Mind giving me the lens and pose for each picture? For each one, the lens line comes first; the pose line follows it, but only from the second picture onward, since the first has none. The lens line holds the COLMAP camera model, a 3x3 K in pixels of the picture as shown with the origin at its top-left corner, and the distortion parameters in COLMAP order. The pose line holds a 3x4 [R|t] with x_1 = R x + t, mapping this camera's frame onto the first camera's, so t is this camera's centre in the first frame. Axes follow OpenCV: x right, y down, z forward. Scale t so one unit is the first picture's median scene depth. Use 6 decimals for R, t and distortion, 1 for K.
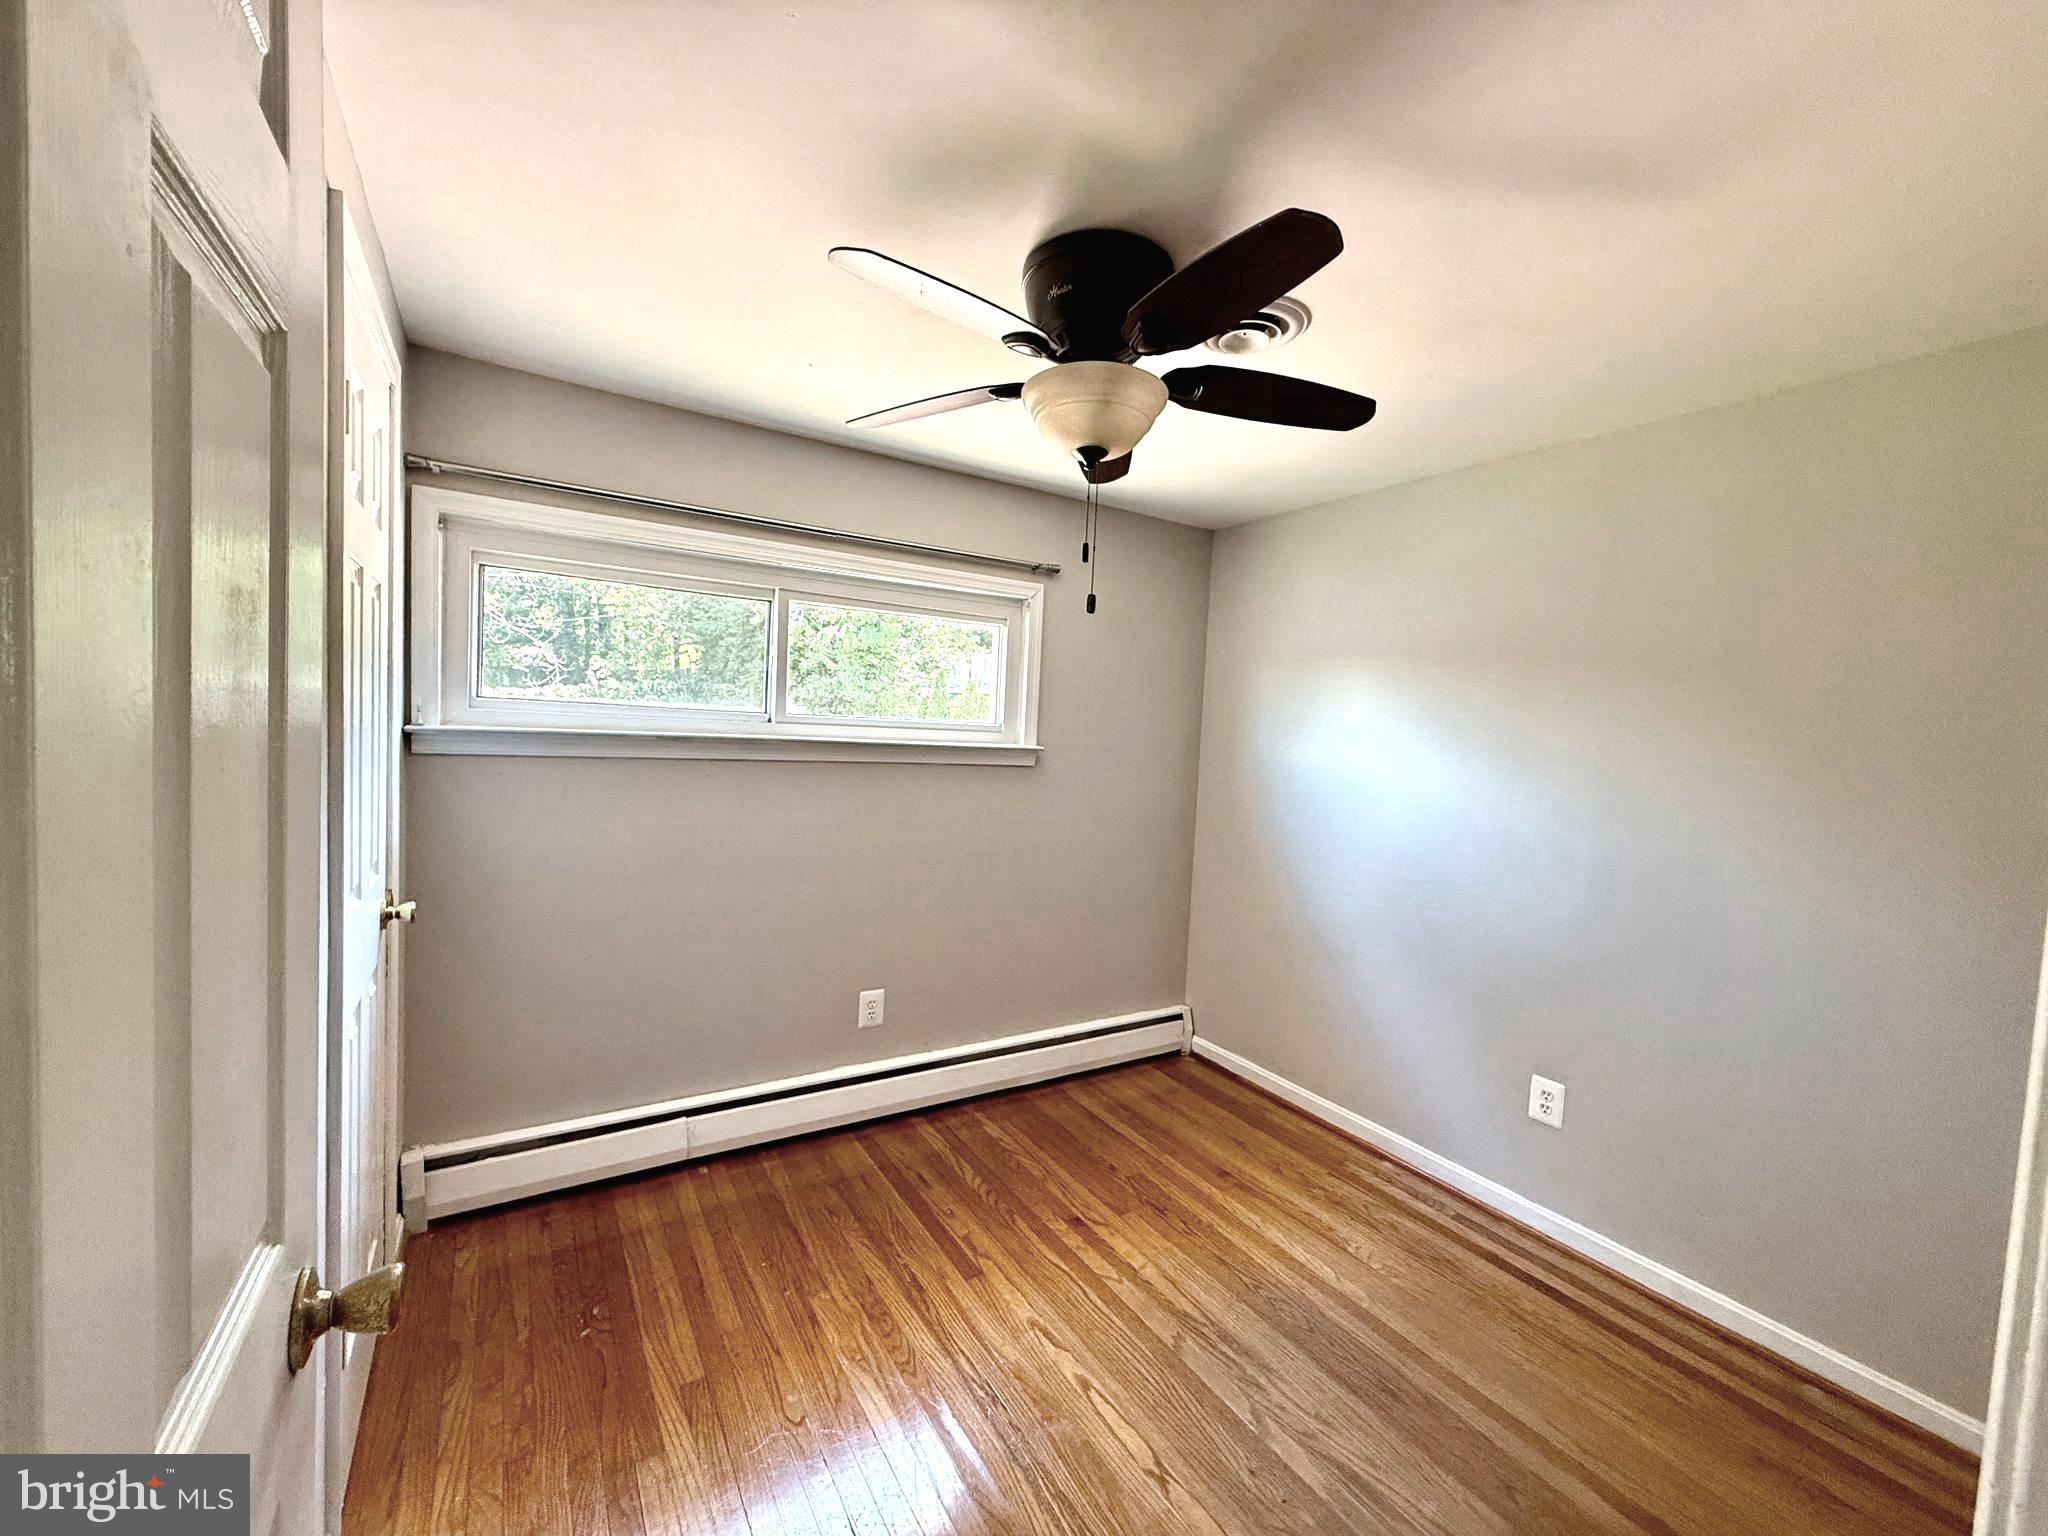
lens RADIAL K [[818.0, 0, 1018.1], [0, 818.0, 768.2], [0, 0, 1]] dist [-0.000029, -0.000465]
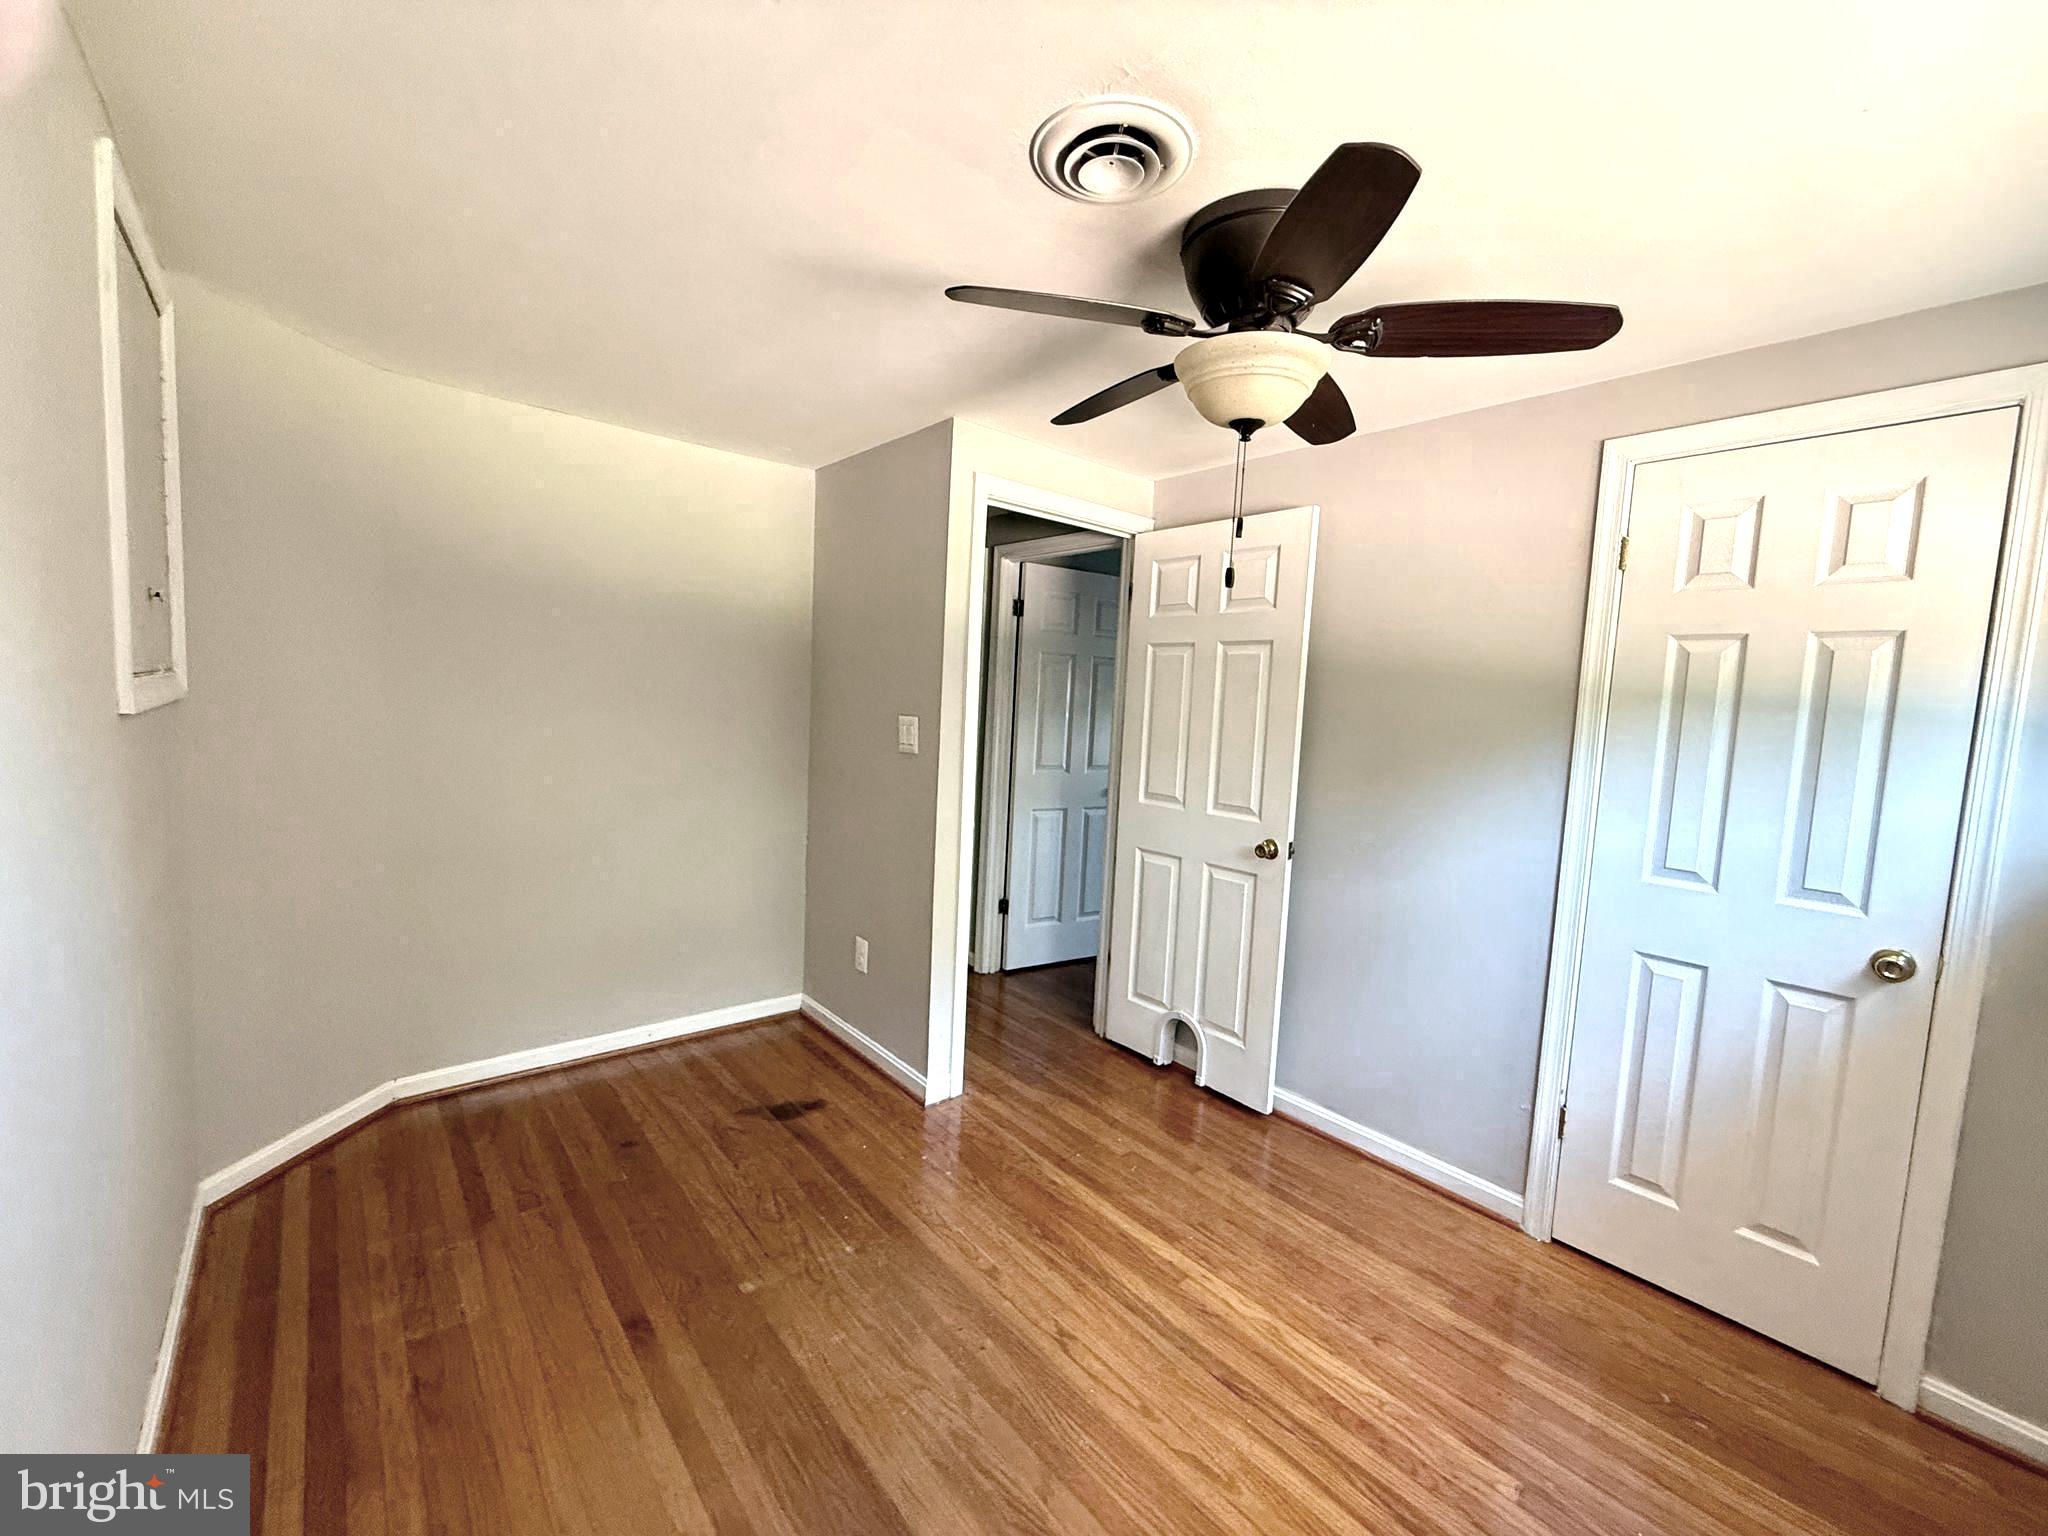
lens RADIAL K [[818.0, 0, 1018.1], [0, 818.0, 768.2], [0, 0, 1]] dist [-0.000029, -0.000465]
pose [[-0.982043, -0.089606, -0.166017, 0.449505], [-0.111097, 0.985913, 0.125032, -0.060763], [0.152475, 0.141231, -0.978164, 1.806639]]
